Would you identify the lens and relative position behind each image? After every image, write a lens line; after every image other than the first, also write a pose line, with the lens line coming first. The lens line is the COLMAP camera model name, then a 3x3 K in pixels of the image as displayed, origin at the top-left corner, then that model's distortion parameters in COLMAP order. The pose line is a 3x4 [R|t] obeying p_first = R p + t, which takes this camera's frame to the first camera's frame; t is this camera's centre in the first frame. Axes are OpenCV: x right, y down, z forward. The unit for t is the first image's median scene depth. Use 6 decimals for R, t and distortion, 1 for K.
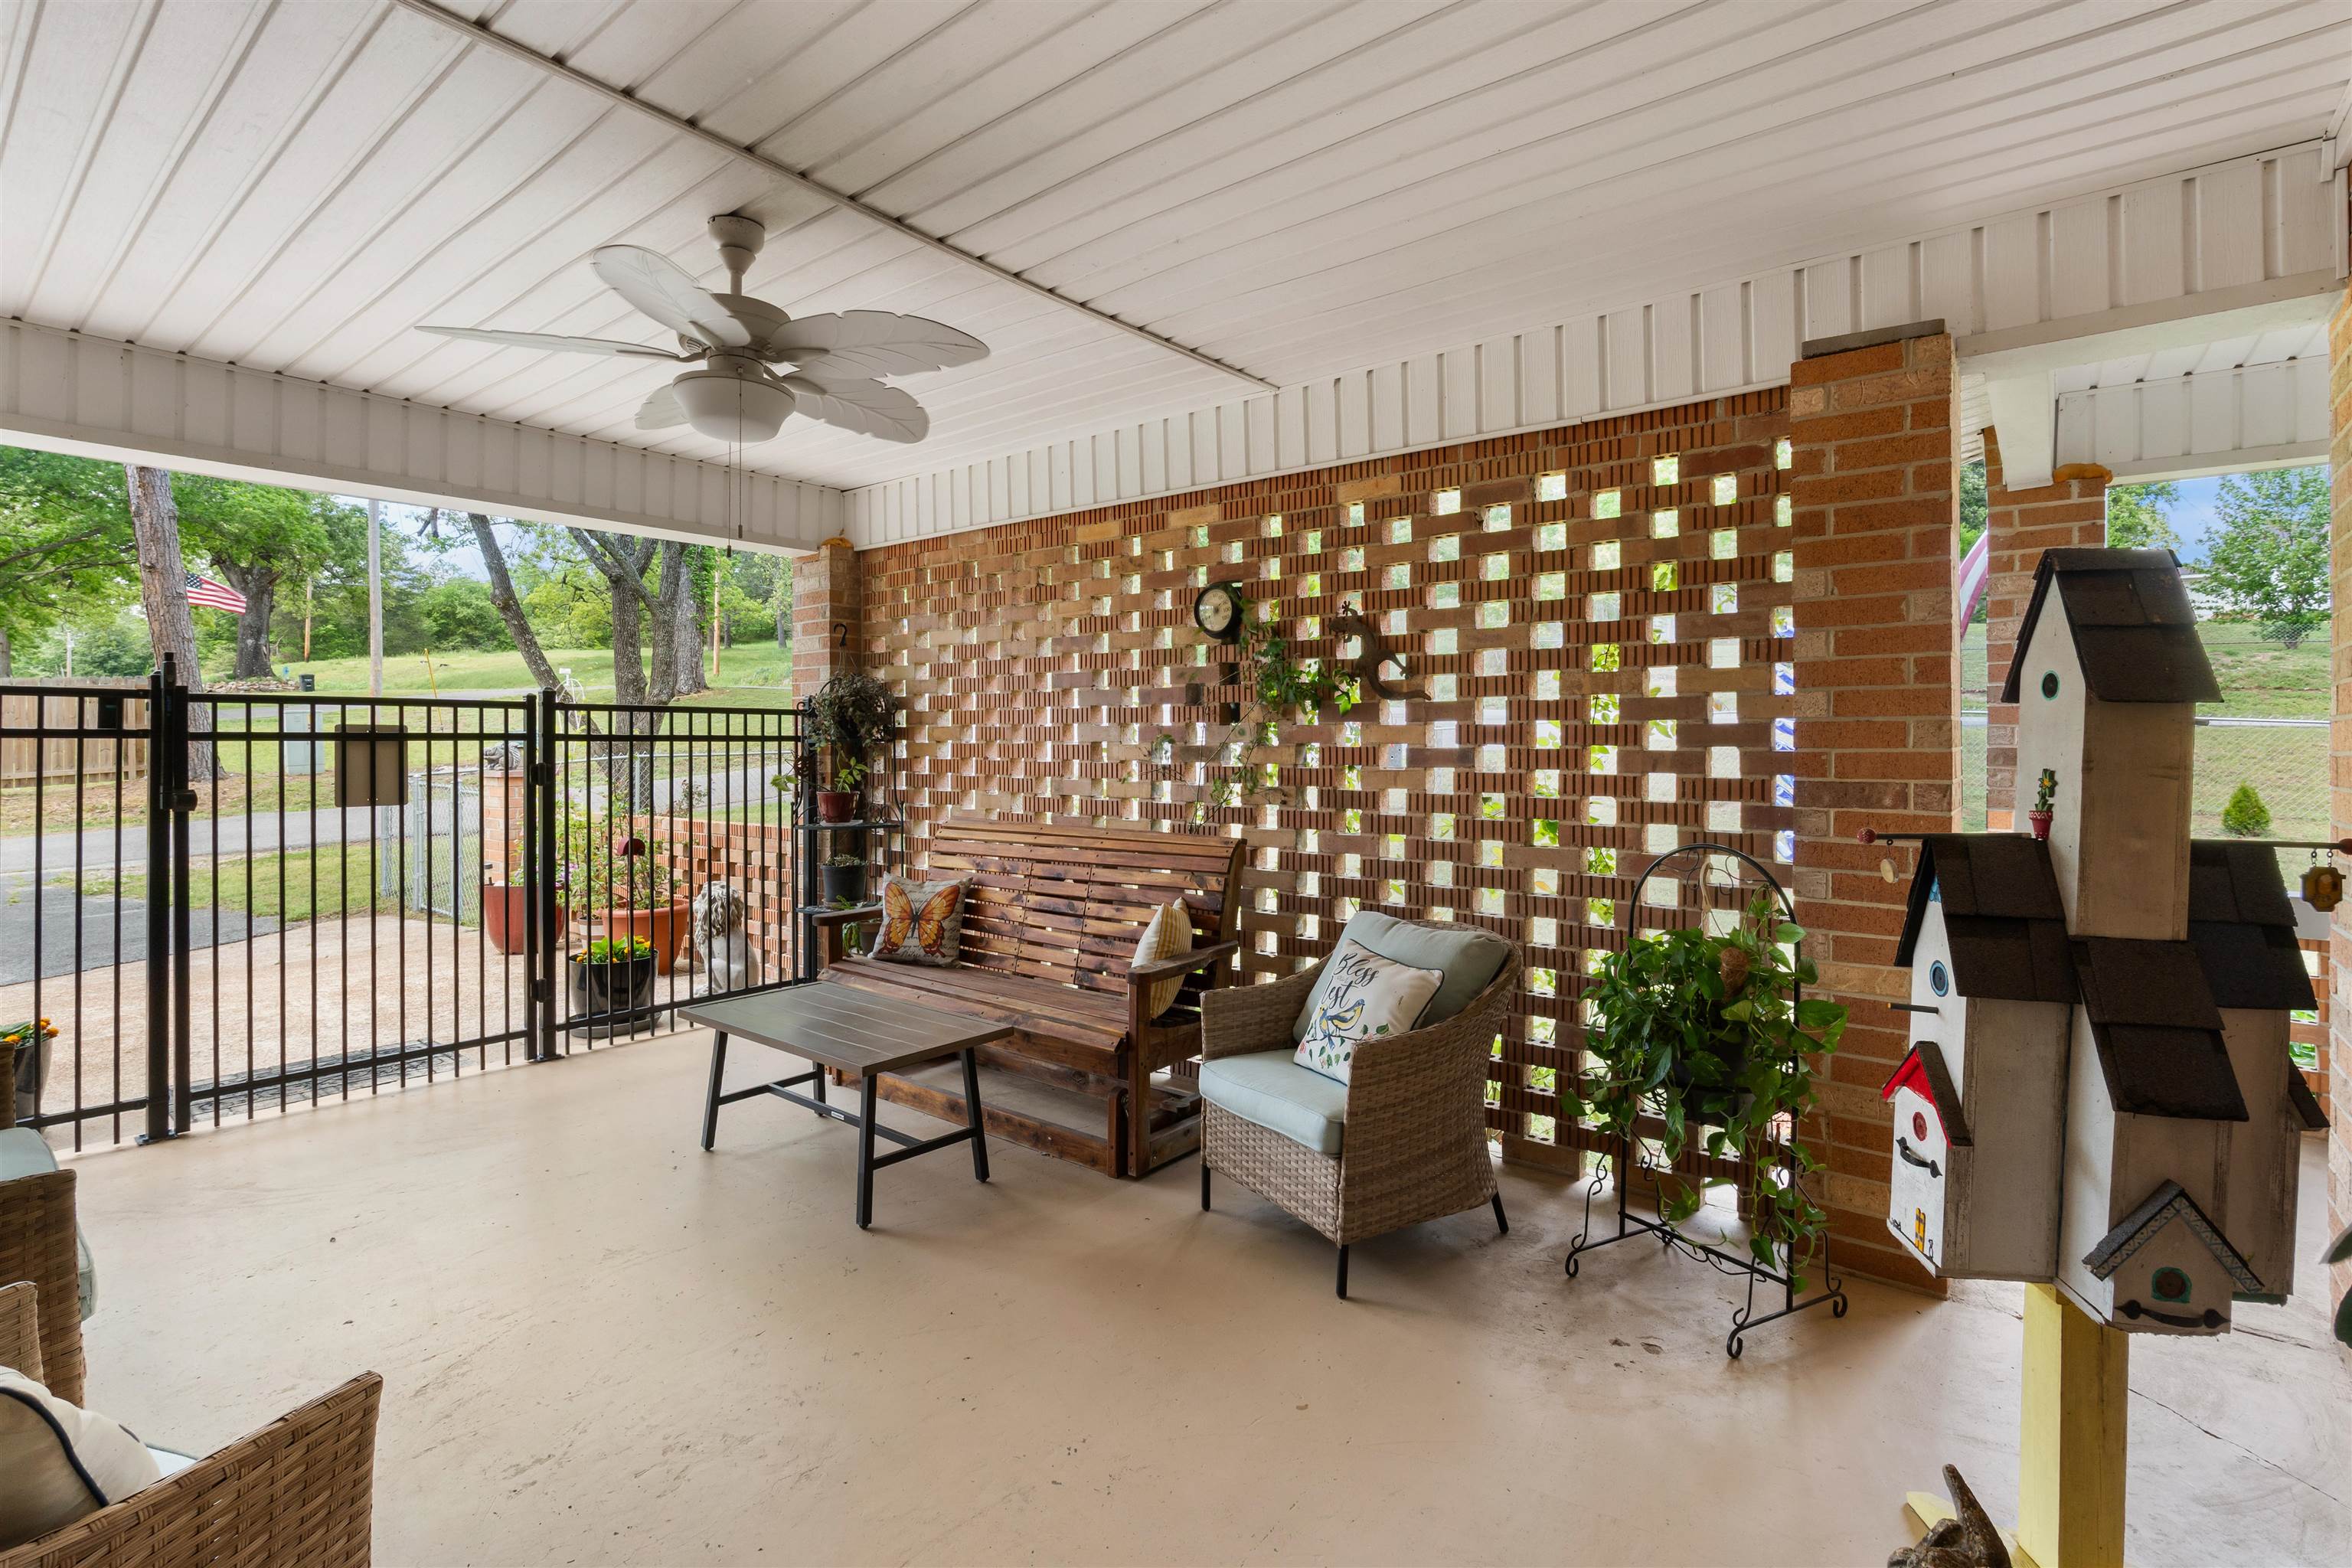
lens RADIAL K [[1114.9, 0, 1169.2], [0, 1114.9, 751.9], [0, 0, 1]] dist [-0.002432, 0.000031]
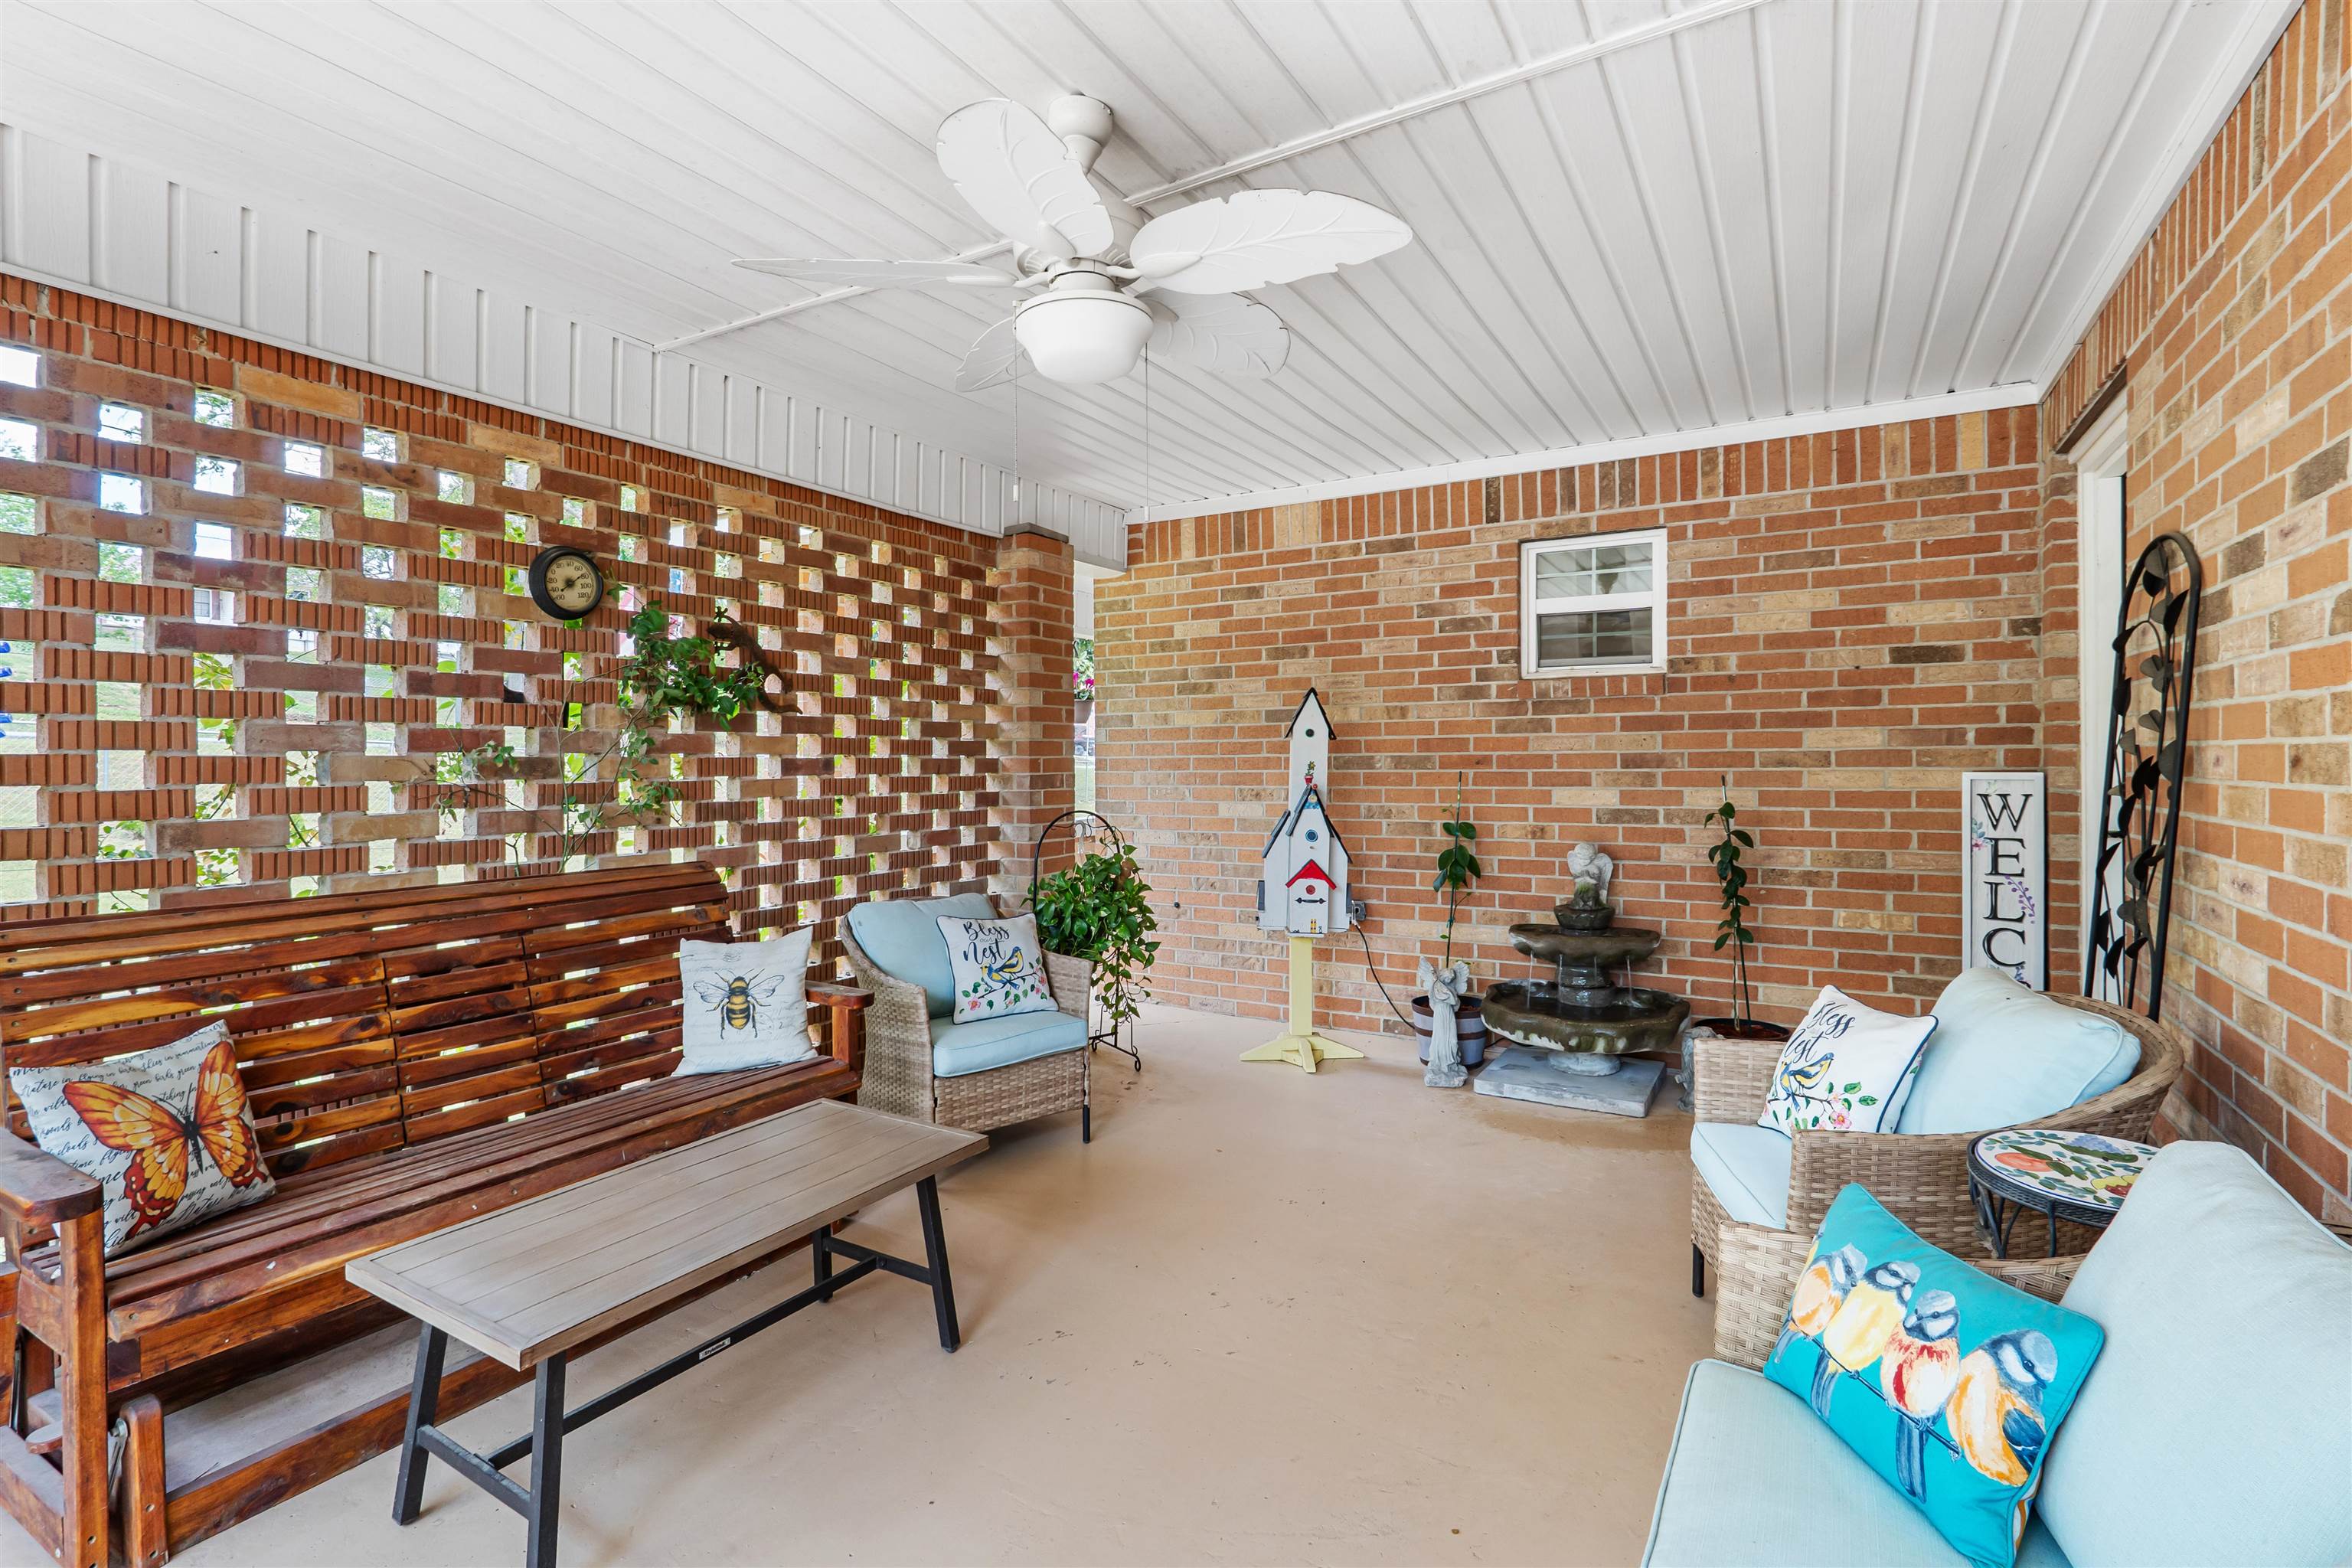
lens RADIAL K [[1114.9, 0, 1169.2], [0, 1114.9, 751.9], [0, 0, 1]] dist [-0.002432, 0.000031]
pose [[-0.146882, 0.006647, 0.989132, -0.903159], [0.010622, 0.999930, -0.005142, -0.000633], [-0.989097, 0.009752, -0.146942, 0.807427]]
